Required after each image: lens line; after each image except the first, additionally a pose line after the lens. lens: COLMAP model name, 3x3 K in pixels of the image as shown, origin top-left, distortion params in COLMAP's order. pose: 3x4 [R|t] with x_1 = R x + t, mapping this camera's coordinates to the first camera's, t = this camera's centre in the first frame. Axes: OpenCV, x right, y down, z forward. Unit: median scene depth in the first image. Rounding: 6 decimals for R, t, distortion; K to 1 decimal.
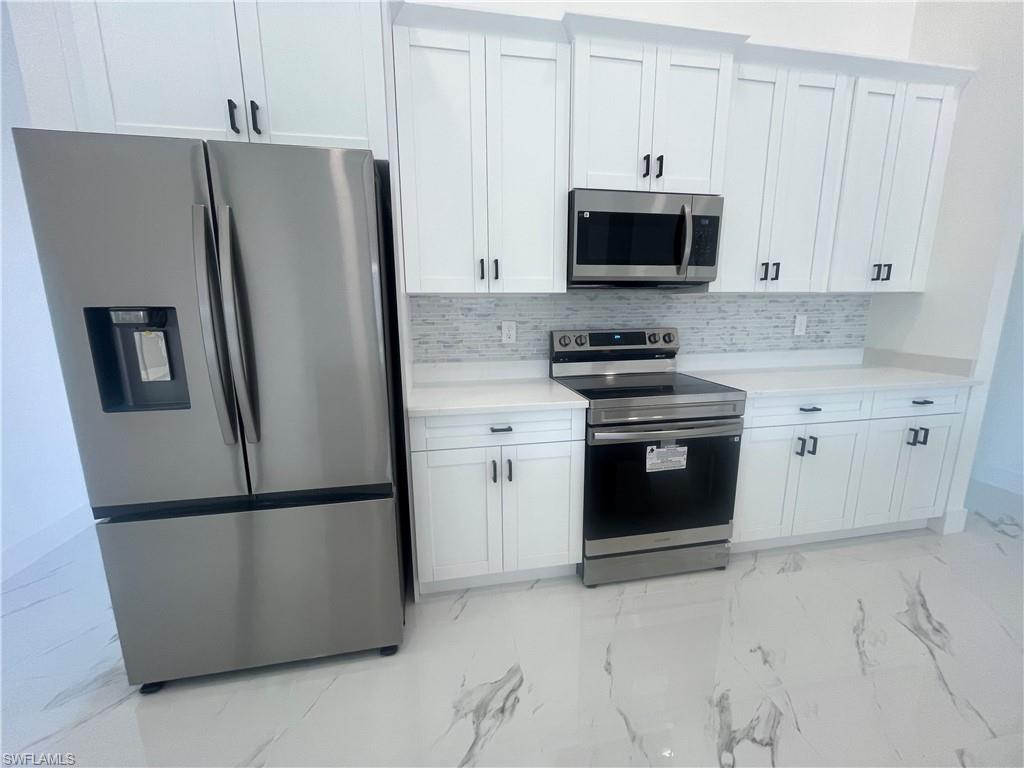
lens RADIAL K [[412.2, 0, 511.4], [0, 412.2, 382.7], [0, 0, 1]] dist [0.000164, 0.000048]
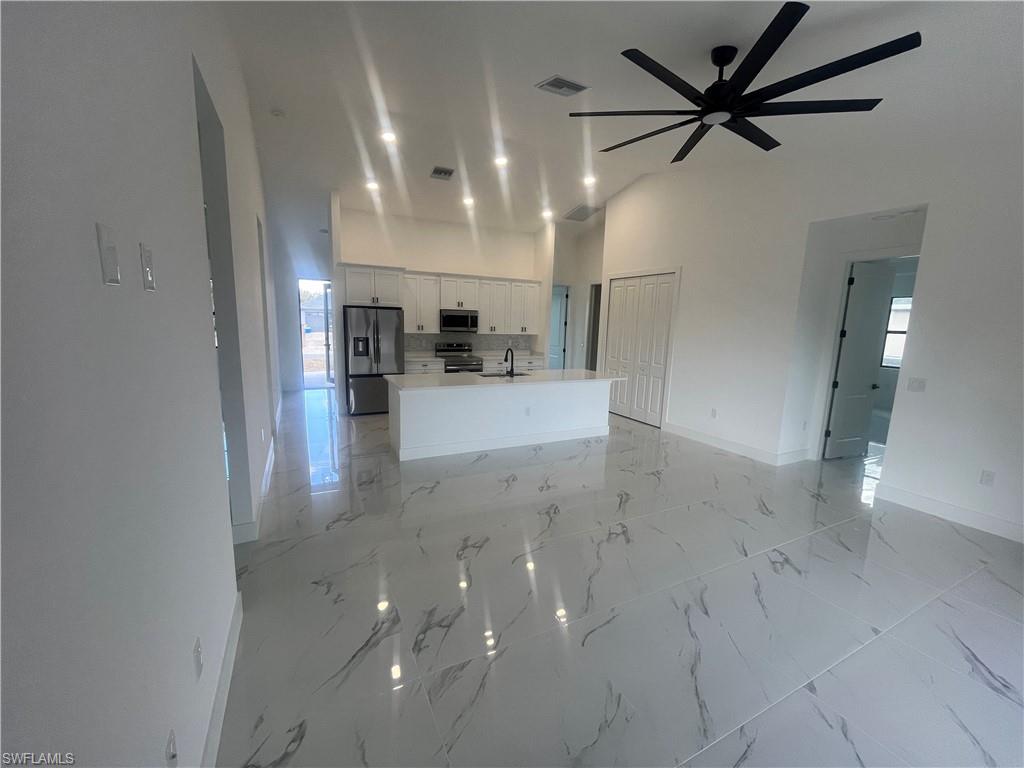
lens RADIAL K [[412.2, 0, 510.8], [0, 412.2, 385.1], [0, 0, 1]] dist [0.000164, 0.000048]
pose [[0.960457, -0.010013, 0.278249, -0.302490], [0.018043, 0.999491, -0.026313, 0.373696], [-0.277844, 0.030293, 0.960148, -2.823472]]
